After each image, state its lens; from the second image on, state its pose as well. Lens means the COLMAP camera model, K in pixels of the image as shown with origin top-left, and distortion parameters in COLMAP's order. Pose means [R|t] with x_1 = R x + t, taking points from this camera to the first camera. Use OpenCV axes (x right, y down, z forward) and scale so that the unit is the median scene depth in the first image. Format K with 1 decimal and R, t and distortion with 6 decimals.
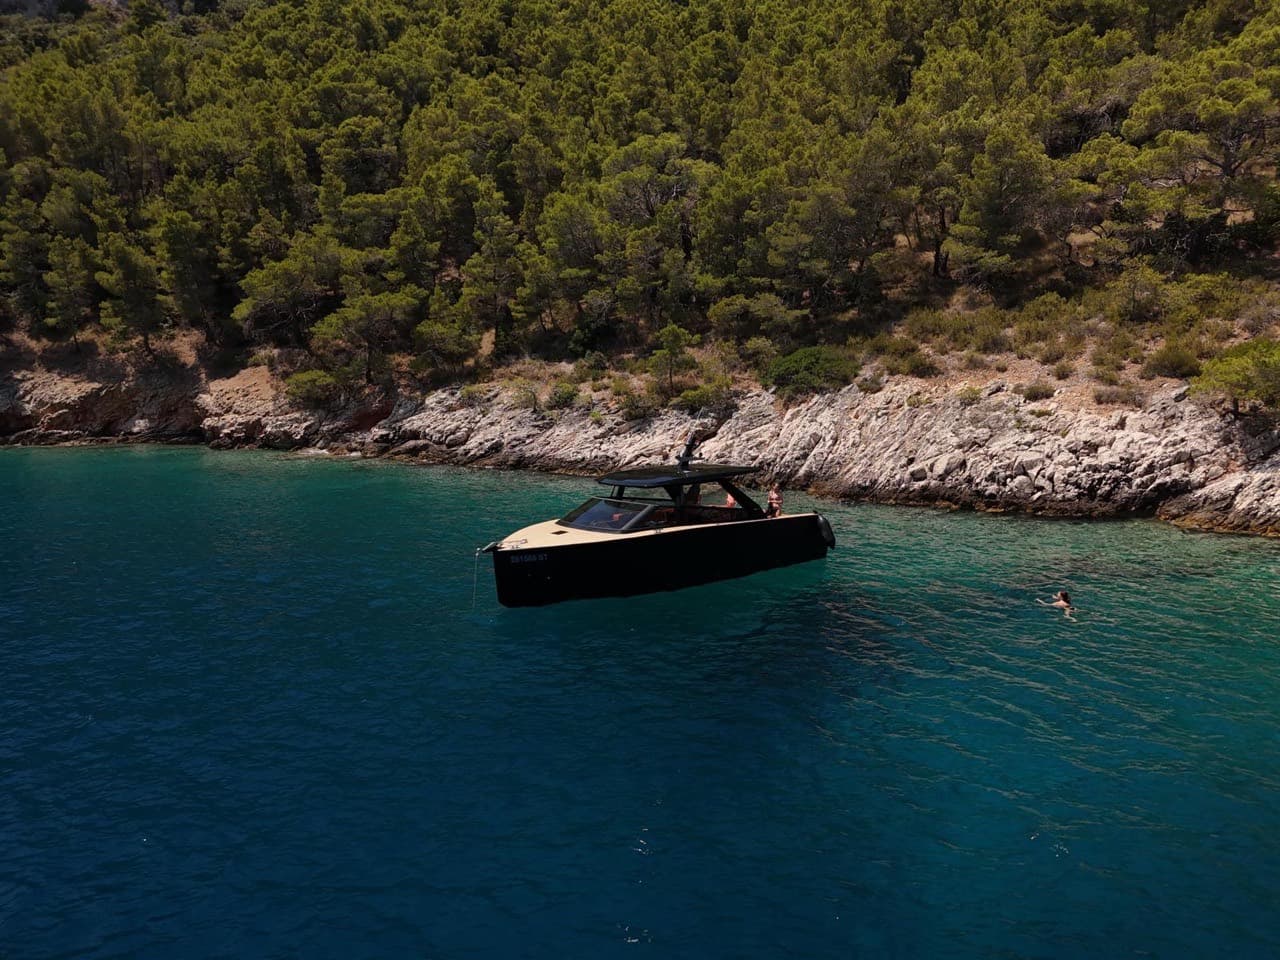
lens RADIAL K [[941.8, 0, 643.1], [0, 941.8, 488.4], [0, 0, 1]] dist [0.073001, -0.072938]
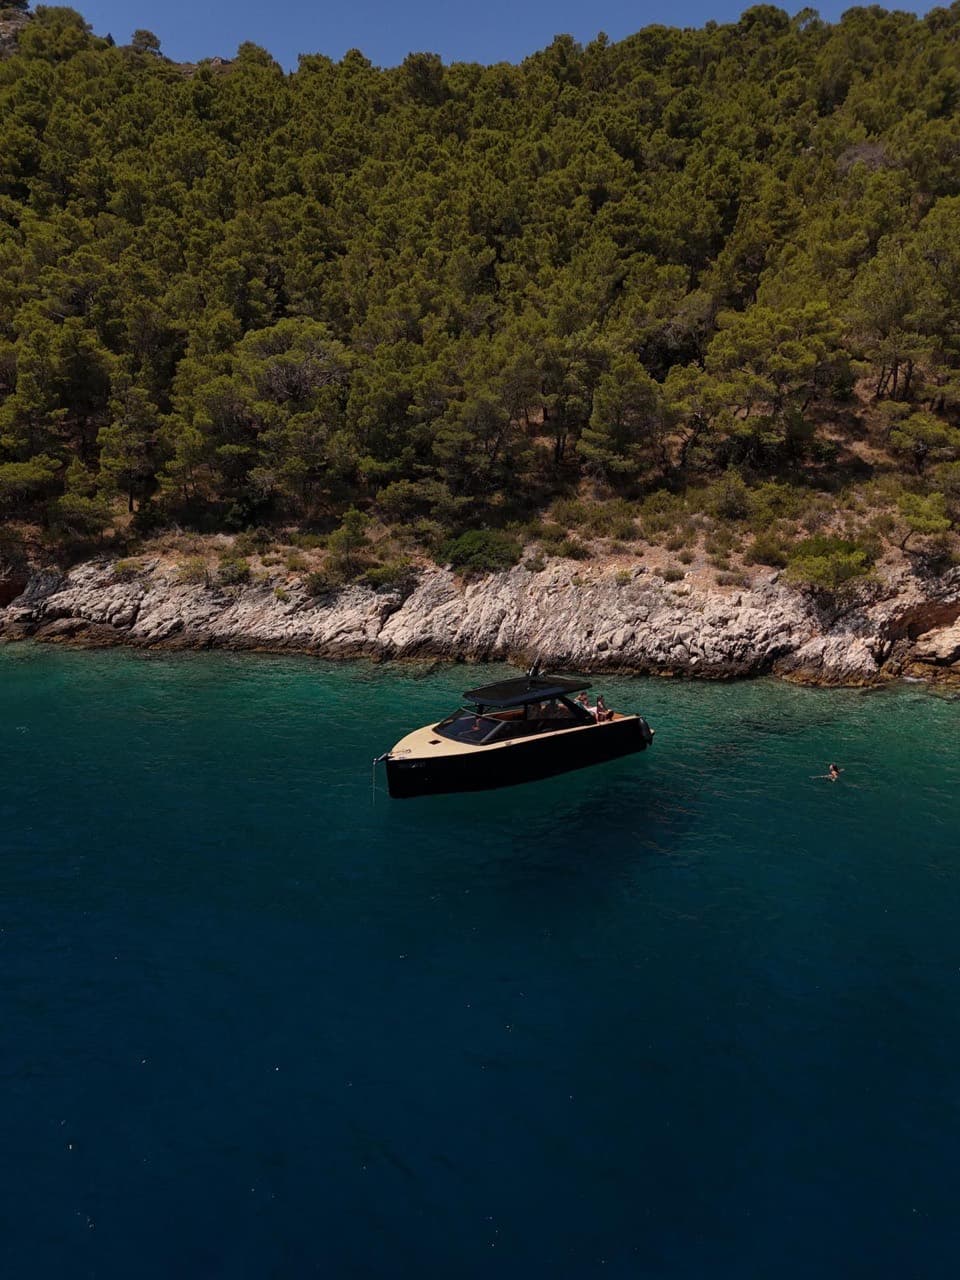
lens RADIAL K [[941.8, 0, 480.0], [0, 941.8, 640.0], [0, 0, 1]] dist [0.073001, -0.072938]
pose [[0.922987, -0.065900, 0.379148, -0.267737], [0.045054, 0.996958, 0.063605, -0.087239], [-0.382186, -0.041624, 0.923148, -0.080587]]
